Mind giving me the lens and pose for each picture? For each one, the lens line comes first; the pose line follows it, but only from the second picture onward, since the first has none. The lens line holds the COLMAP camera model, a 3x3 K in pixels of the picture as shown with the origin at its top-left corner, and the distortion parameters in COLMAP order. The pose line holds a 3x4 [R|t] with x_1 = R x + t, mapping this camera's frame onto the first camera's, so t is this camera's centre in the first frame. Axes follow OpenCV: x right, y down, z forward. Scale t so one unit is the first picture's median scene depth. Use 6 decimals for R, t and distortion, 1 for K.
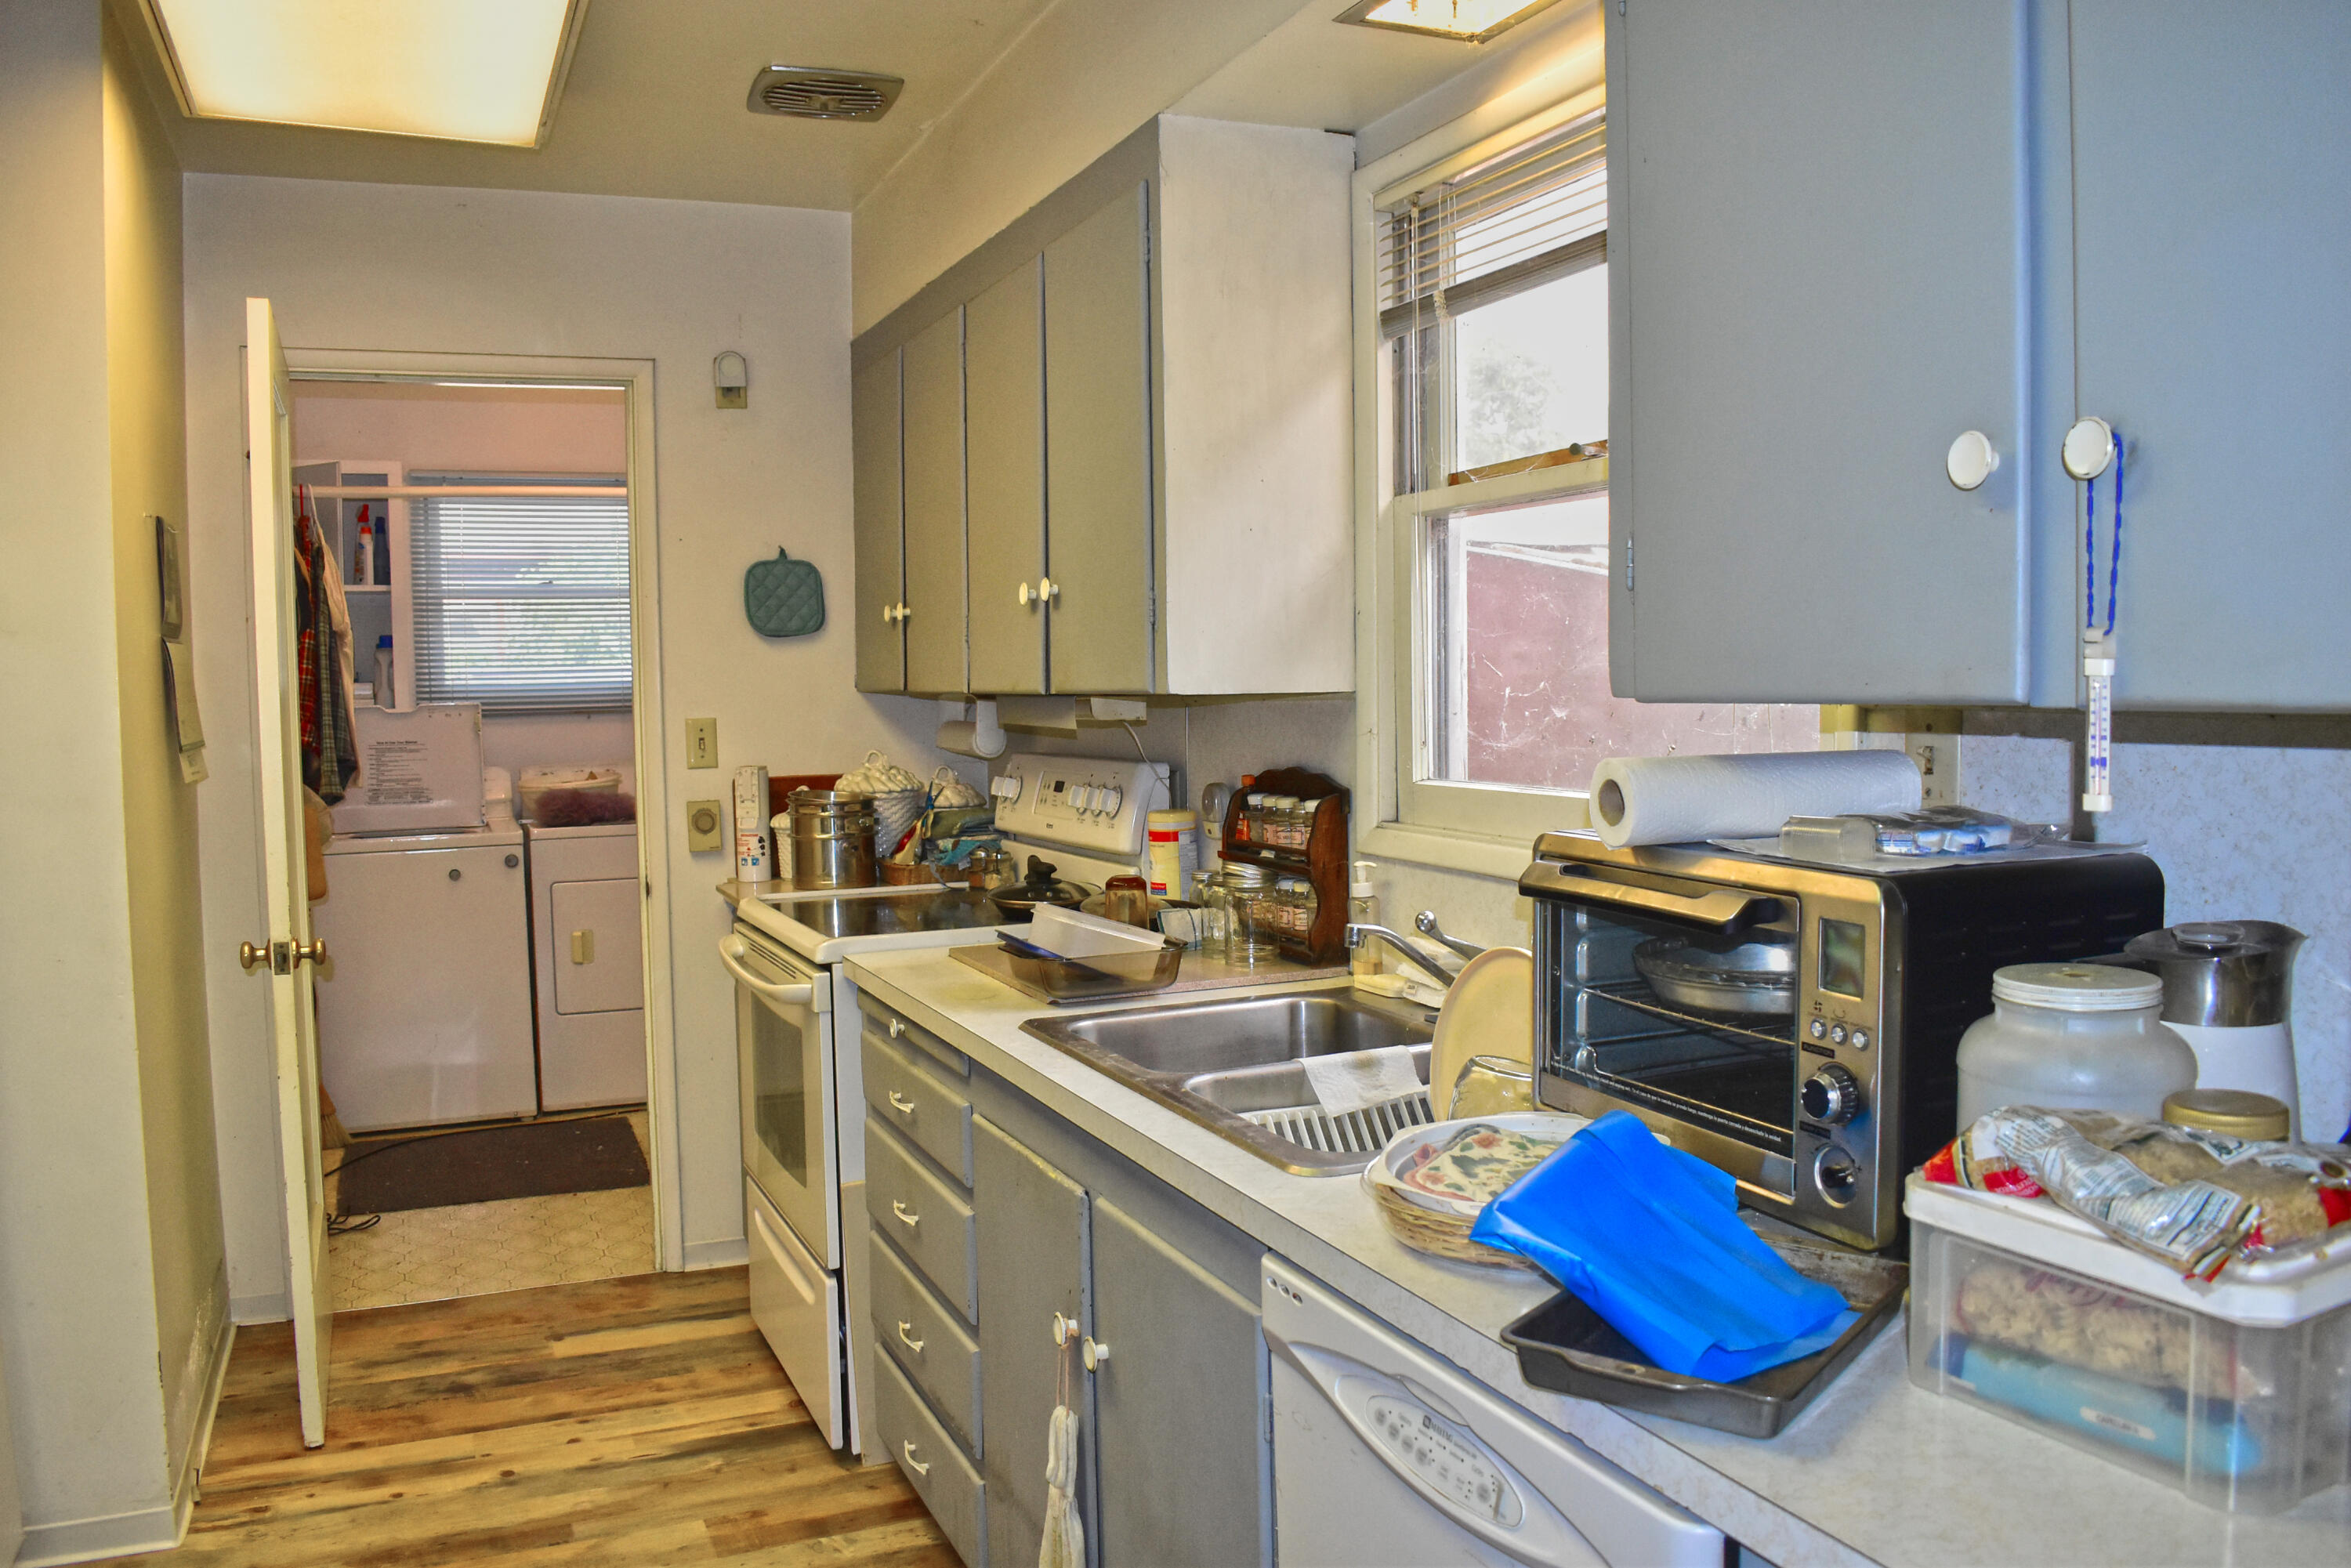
lens RADIAL K [[1824.5, 0, 1173.5], [0, 1824.5, 781.1], [0, 0, 1]] dist [-0.098167, 0.017629]
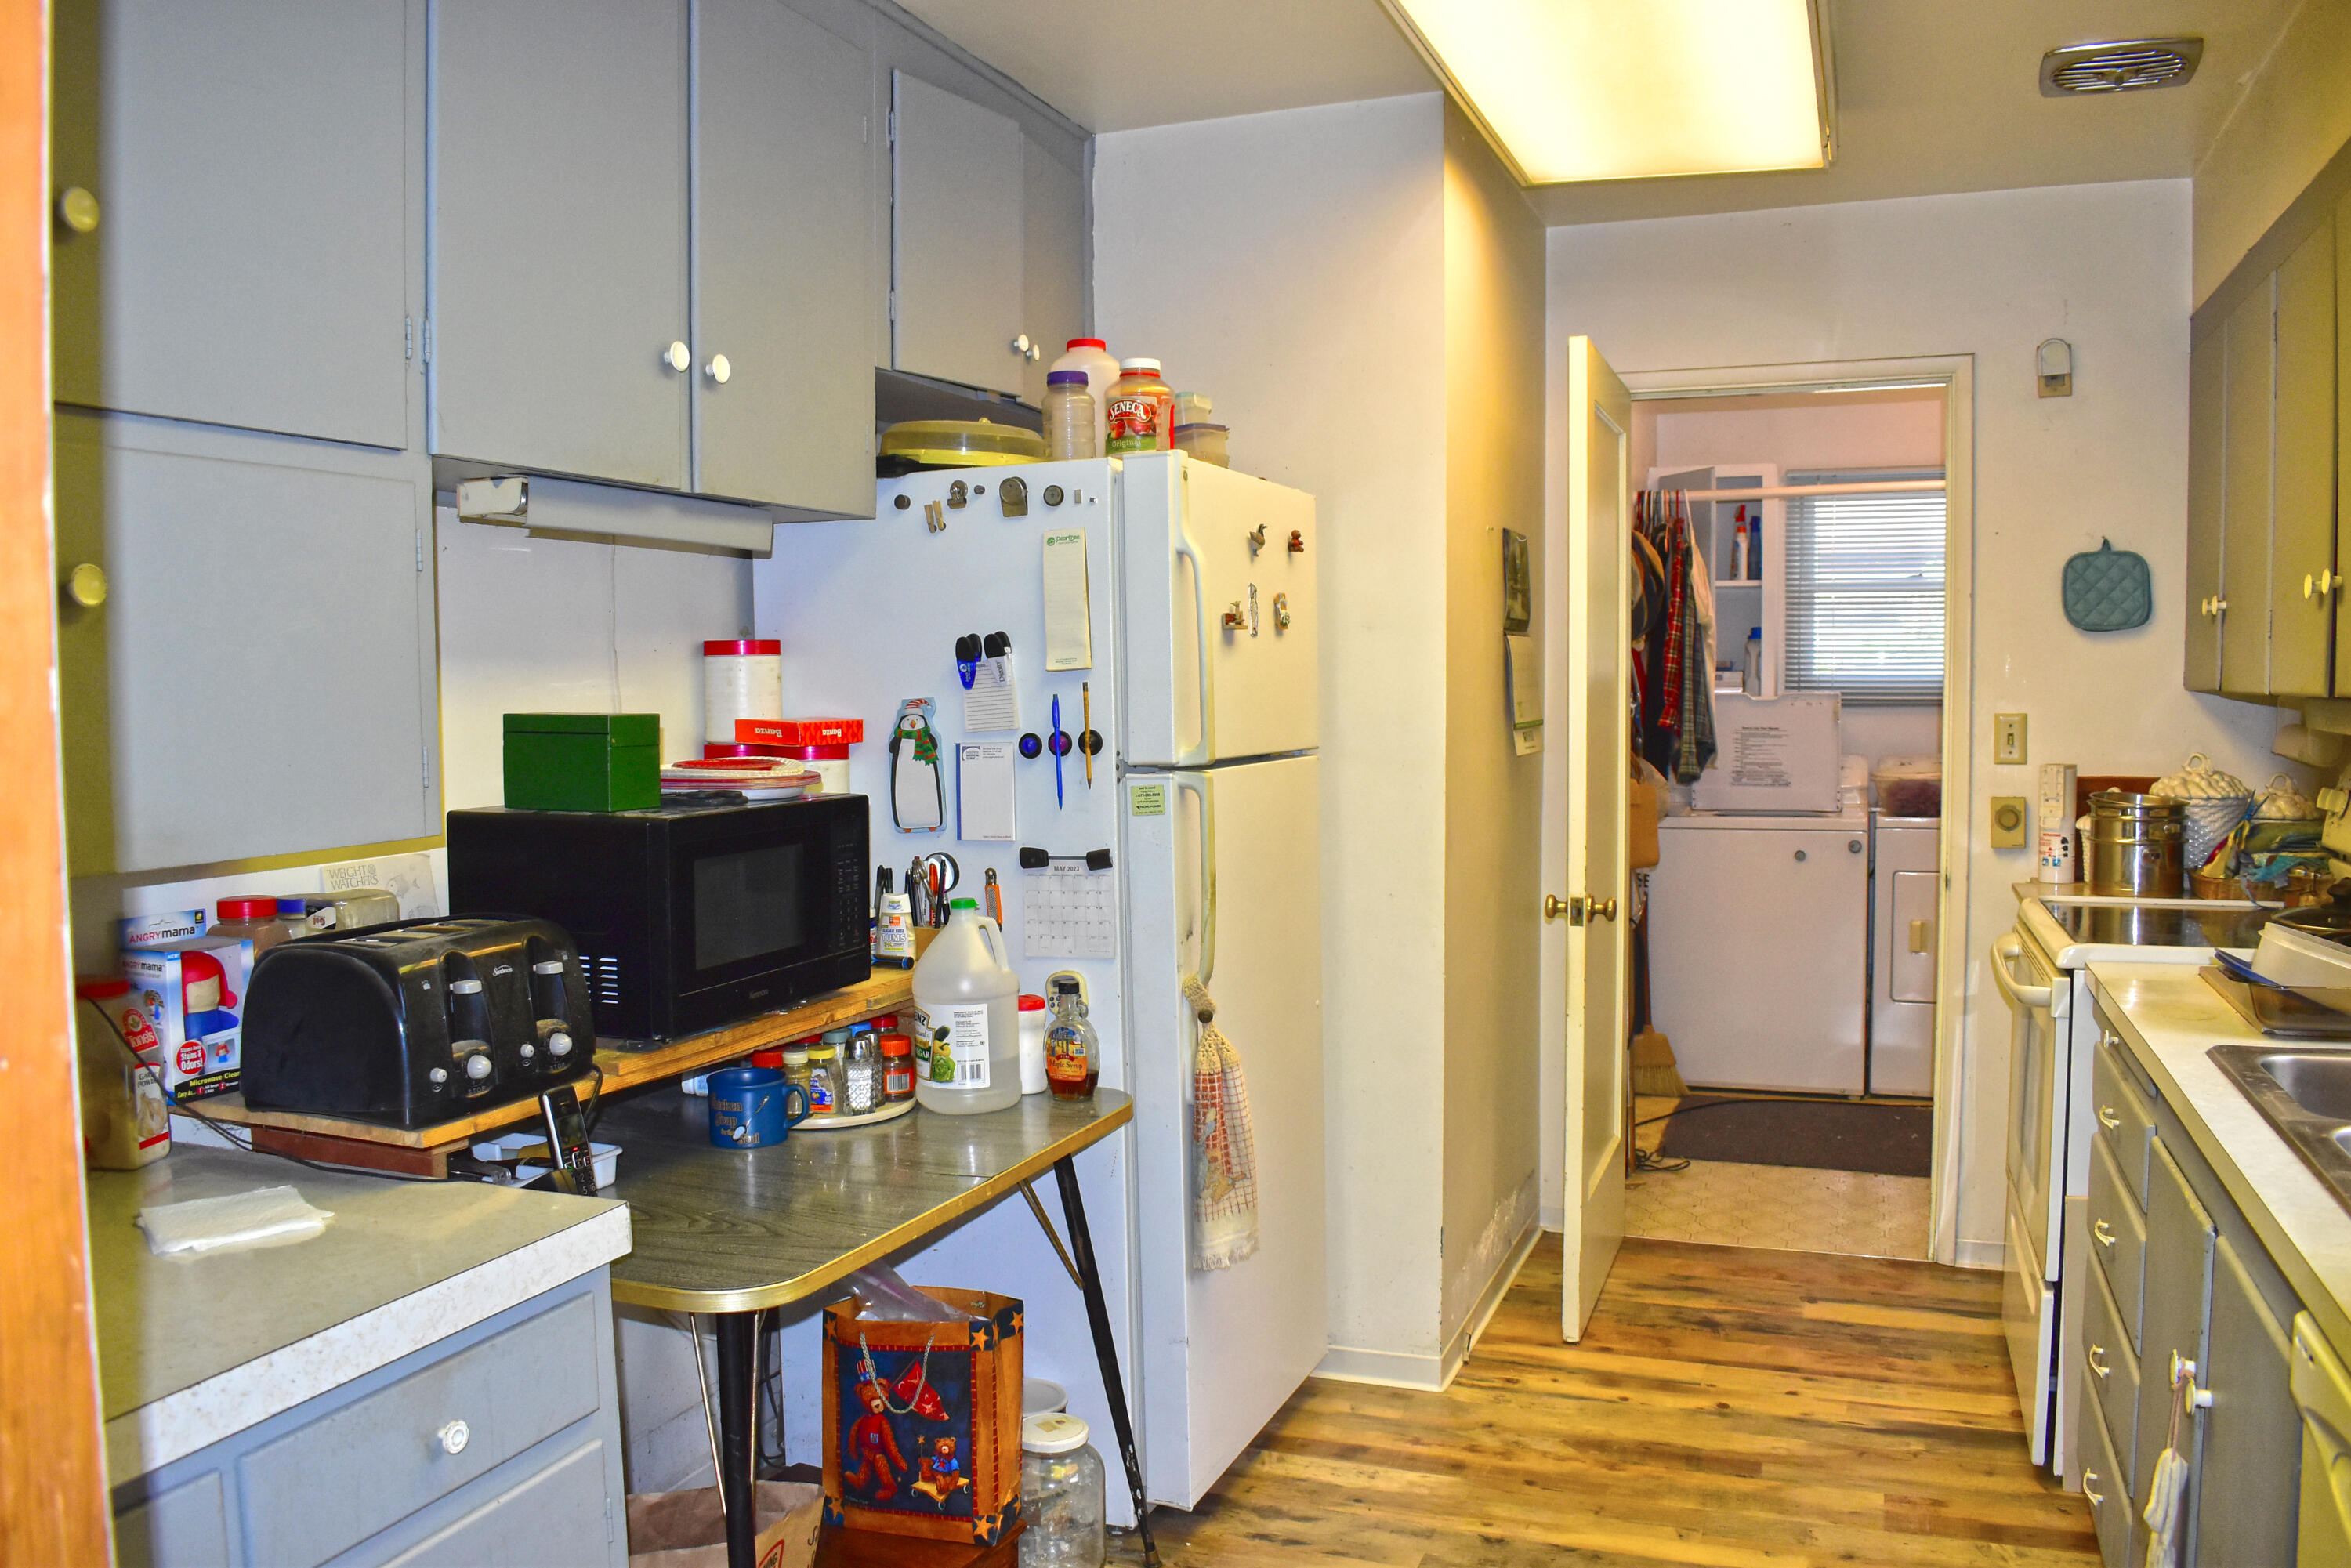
lens RADIAL K [[1824.5, 0, 1187.4], [0, 1824.5, 783.7], [0, 0, 1]] dist [-0.098167, 0.017629]
pose [[0.719781, 0.051316, -0.692302, 0.096146], [-0.046244, 0.998593, 0.025939, -0.001120], [0.692660, 0.013344, 0.721141, -0.012897]]
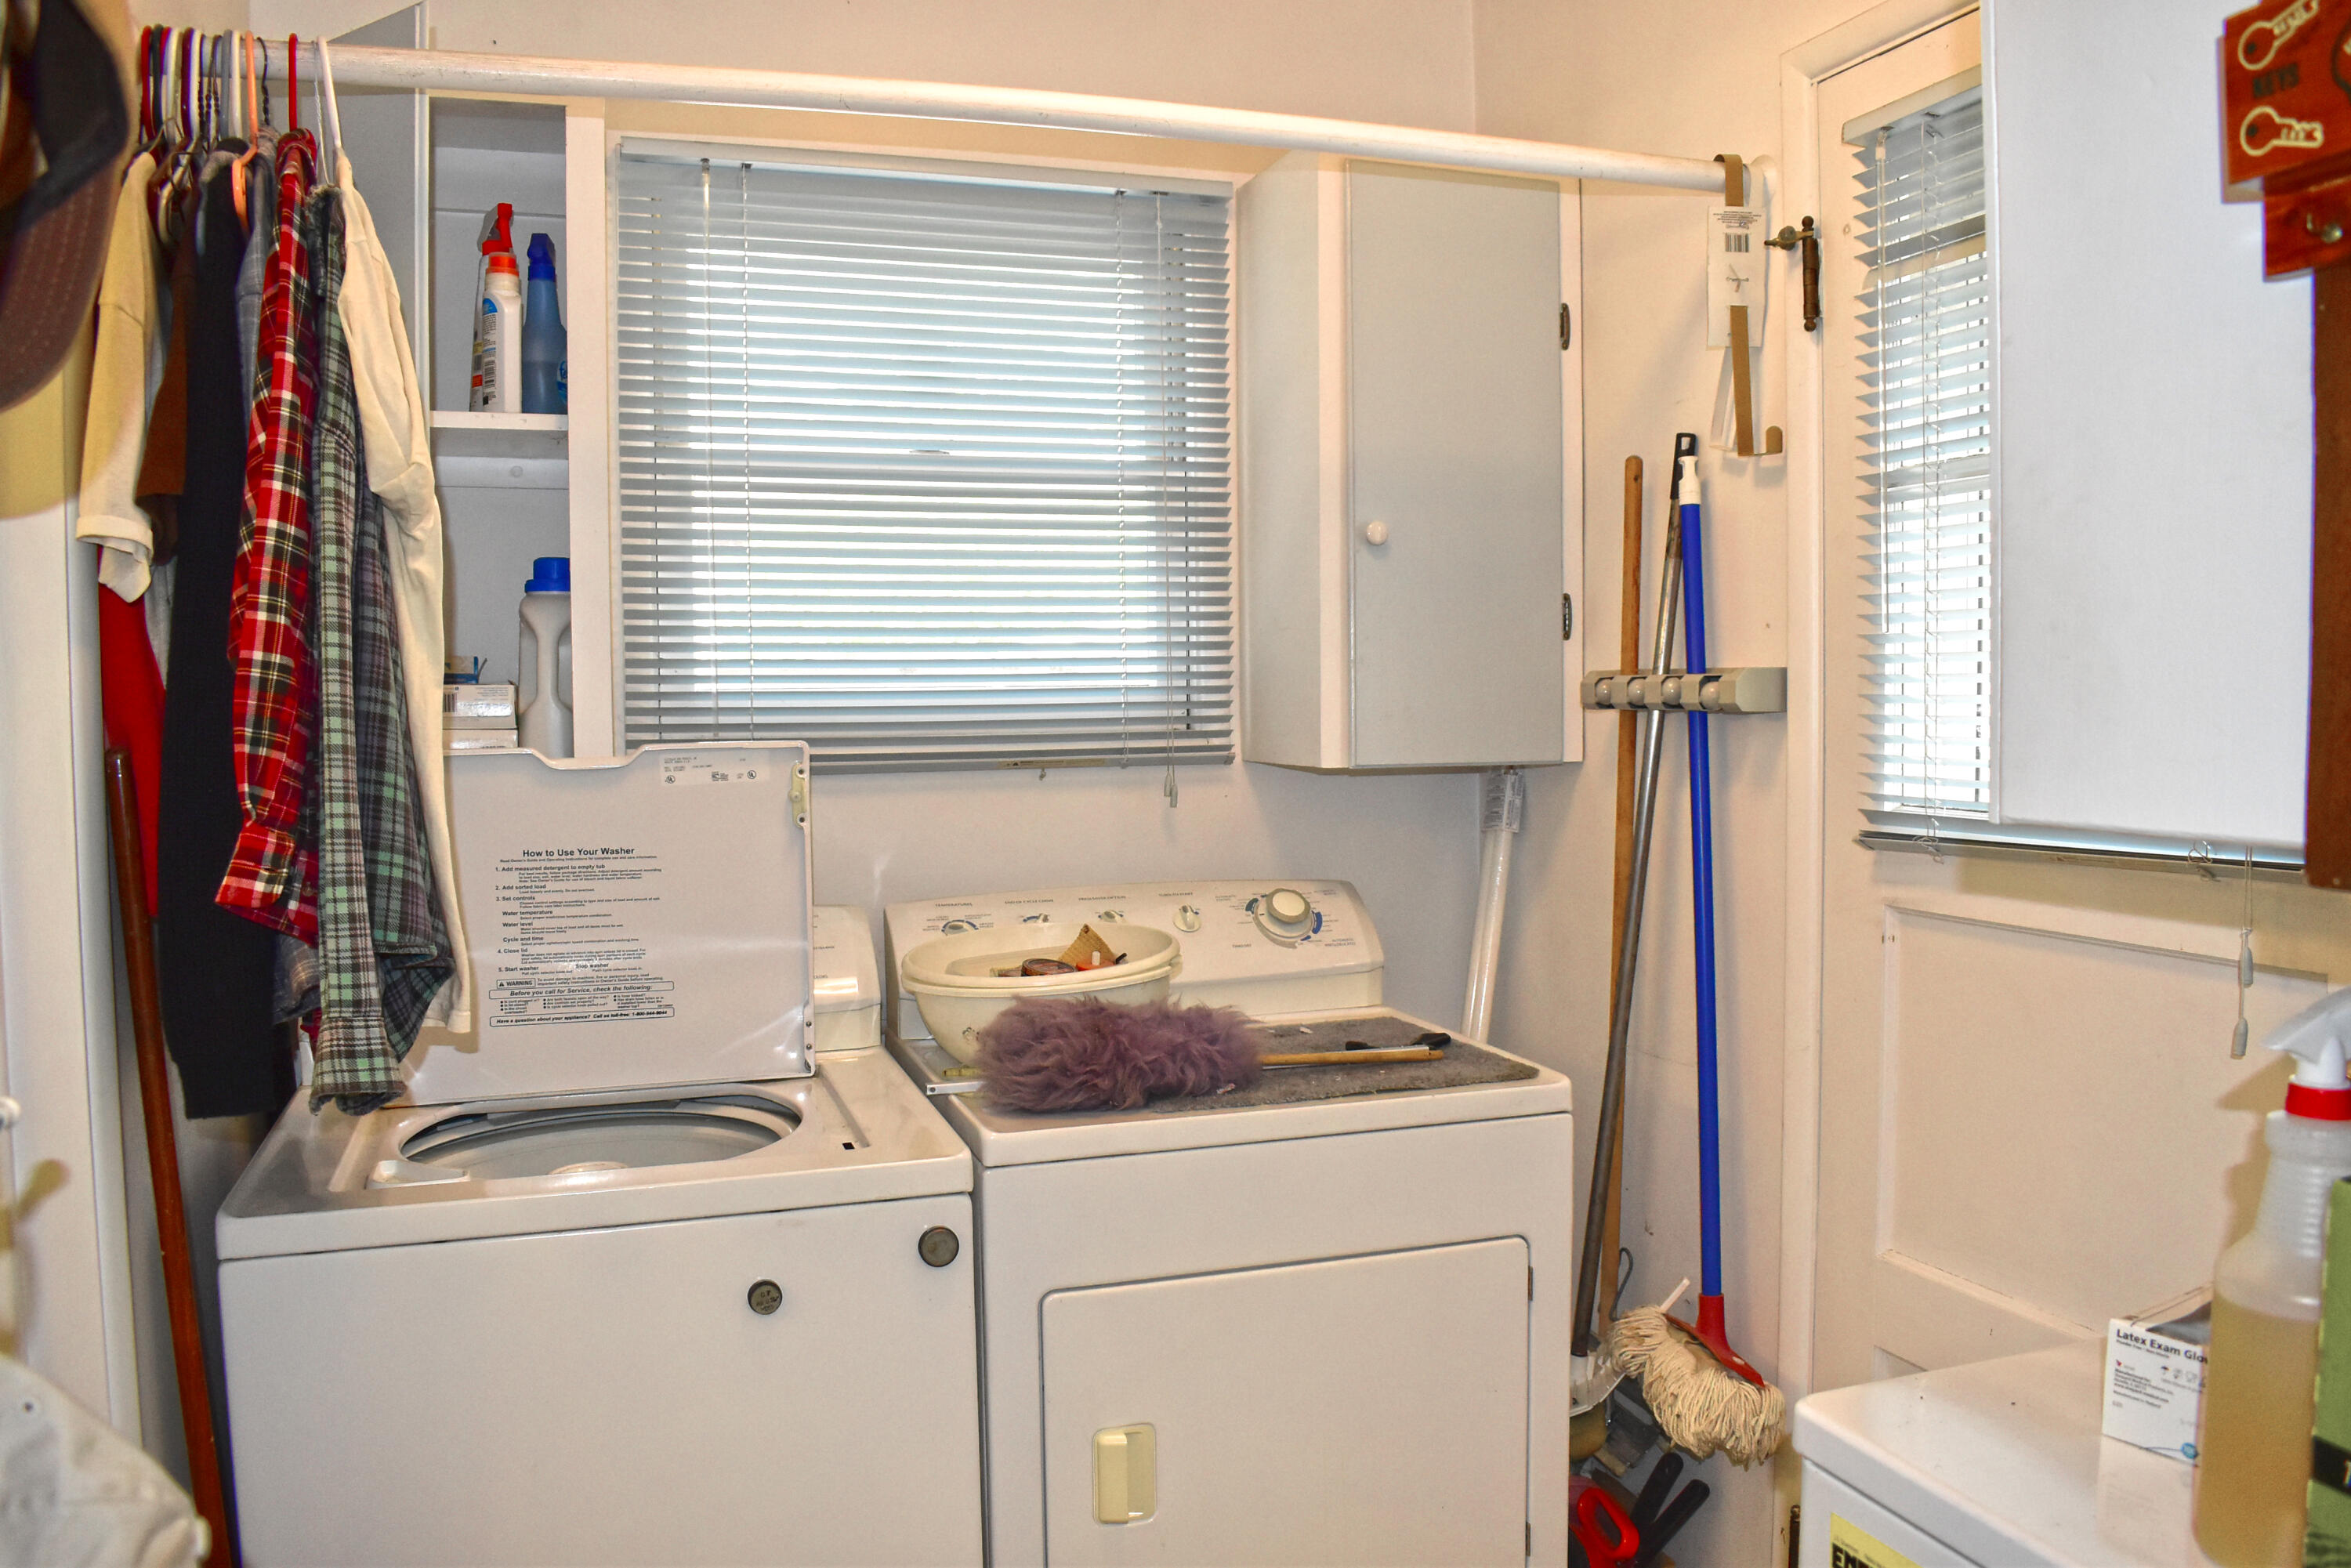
lens RADIAL K [[1824.5, 0, 1171.9], [0, 1824.5, 770.9], [0, 0, 1]] dist [-0.098167, 0.017629]
pose [[0.996796, 0.008347, -0.079544, -0.418950], [-0.009394, 0.999874, -0.012792, -0.049829], [0.079427, 0.013498, 0.996749, 0.949424]]
